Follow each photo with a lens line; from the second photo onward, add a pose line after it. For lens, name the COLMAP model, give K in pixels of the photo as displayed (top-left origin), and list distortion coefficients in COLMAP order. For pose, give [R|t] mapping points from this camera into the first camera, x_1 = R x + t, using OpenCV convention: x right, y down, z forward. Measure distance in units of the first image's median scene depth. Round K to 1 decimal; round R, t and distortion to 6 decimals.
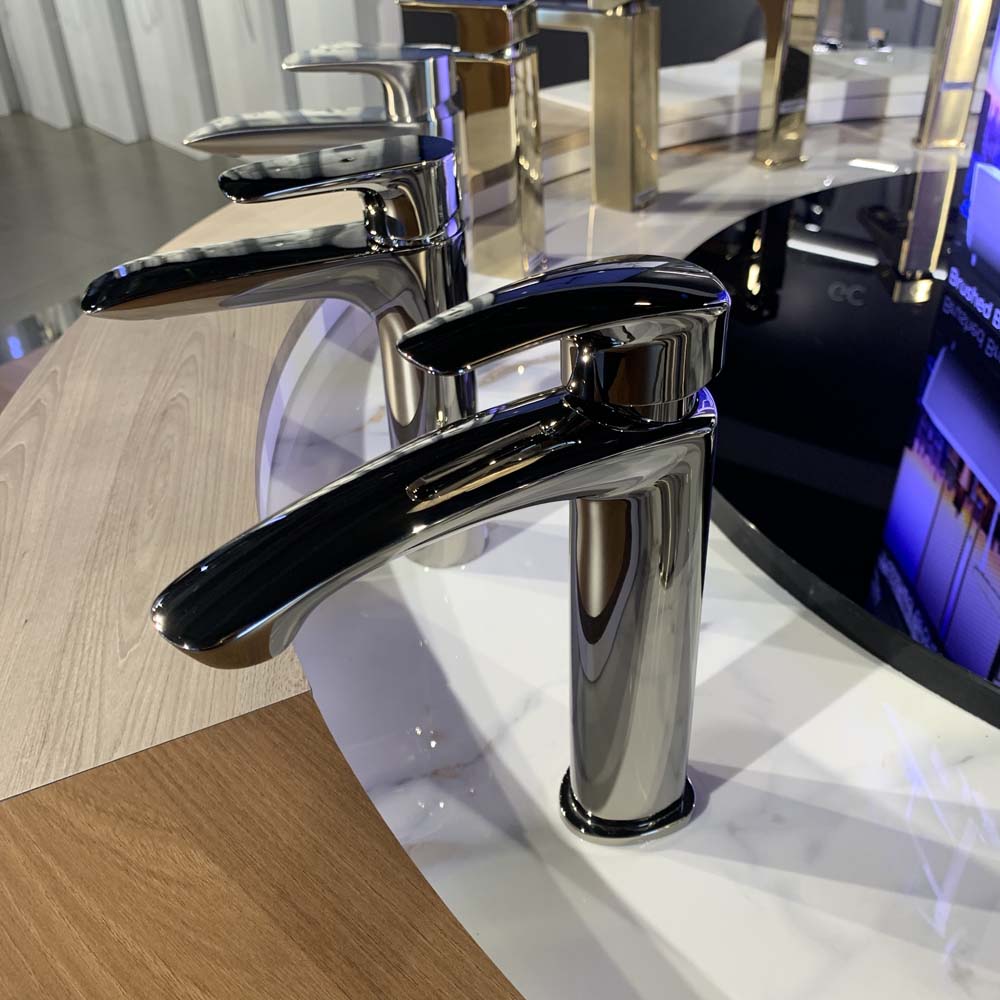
lens RADIAL K [[1014.1, 0, 483.5], [0, 1014.1, 491.5], [0, 0, 1]] dist [-0.003423, 0.000000]
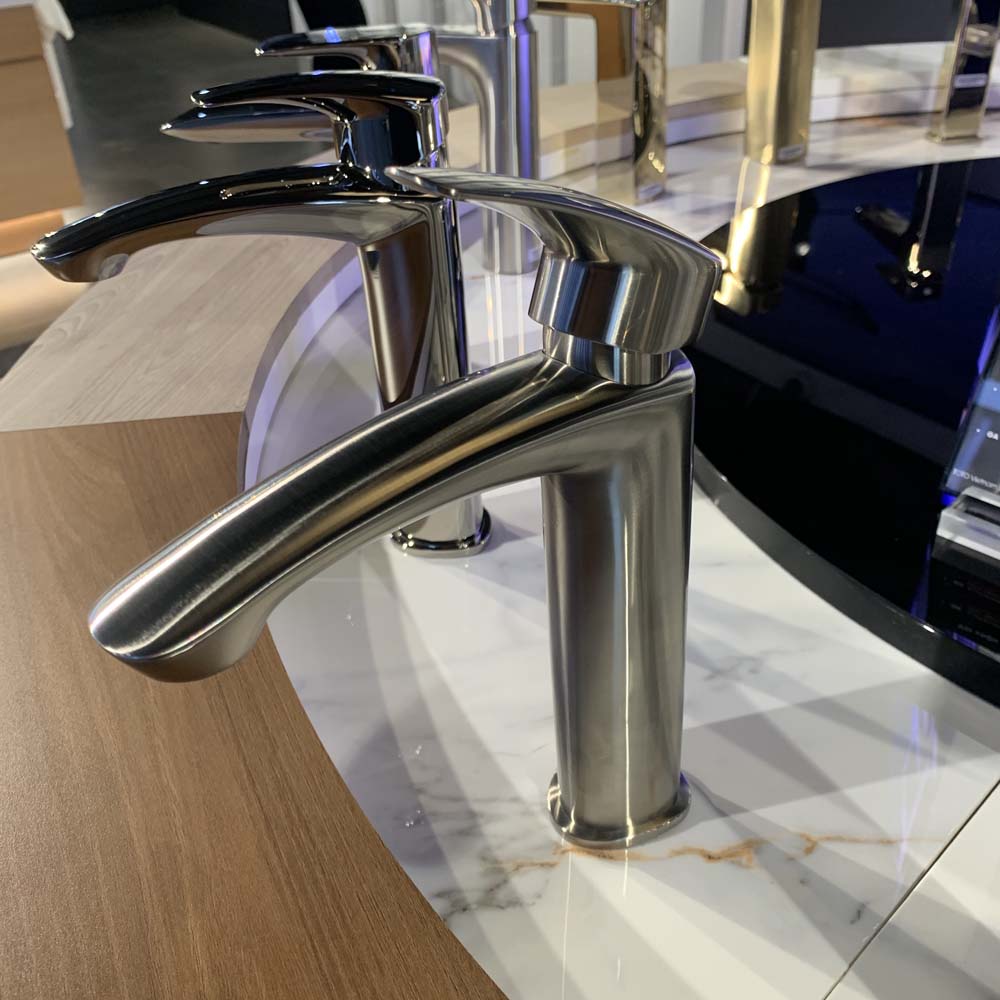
lens RADIAL K [[1014.1, 0, 498.1], [0, 1014.1, 505.6], [0, 0, 1]] dist [-0.003423, 0.000000]
pose [[0.943234, 0.192728, -0.270491, 0.470081], [-0.188100, 0.981200, 0.043191, 0.168425], [0.273730, 0.010140, 0.961753, -0.197436]]
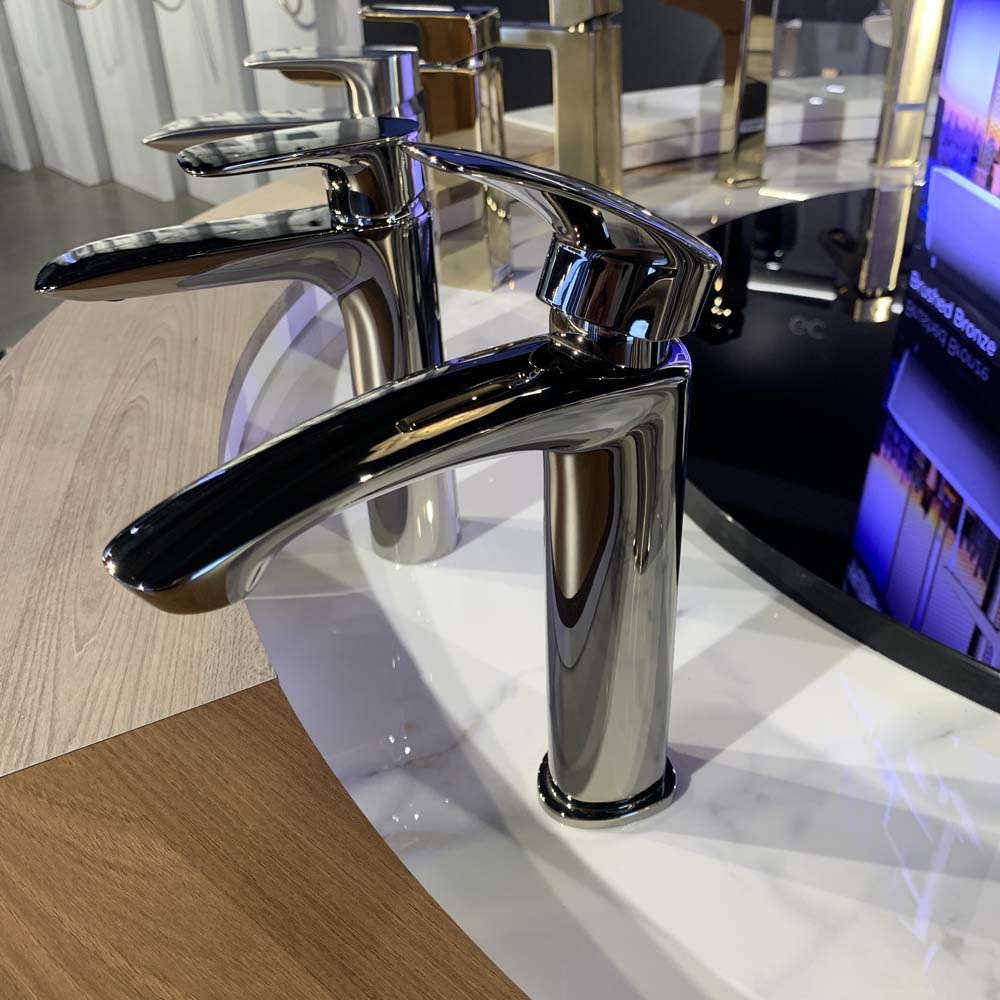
lens RADIAL K [[1014.1, 0, 501.8], [0, 1014.1, 497.3], [0, 0, 1]] dist [-0.003423, 0.000000]
pose [[0.998756, -0.015838, 0.047285, -0.000593], [0.017536, 0.999208, -0.035714, 0.053570], [-0.046682, 0.036499, 0.998243, 0.021191]]
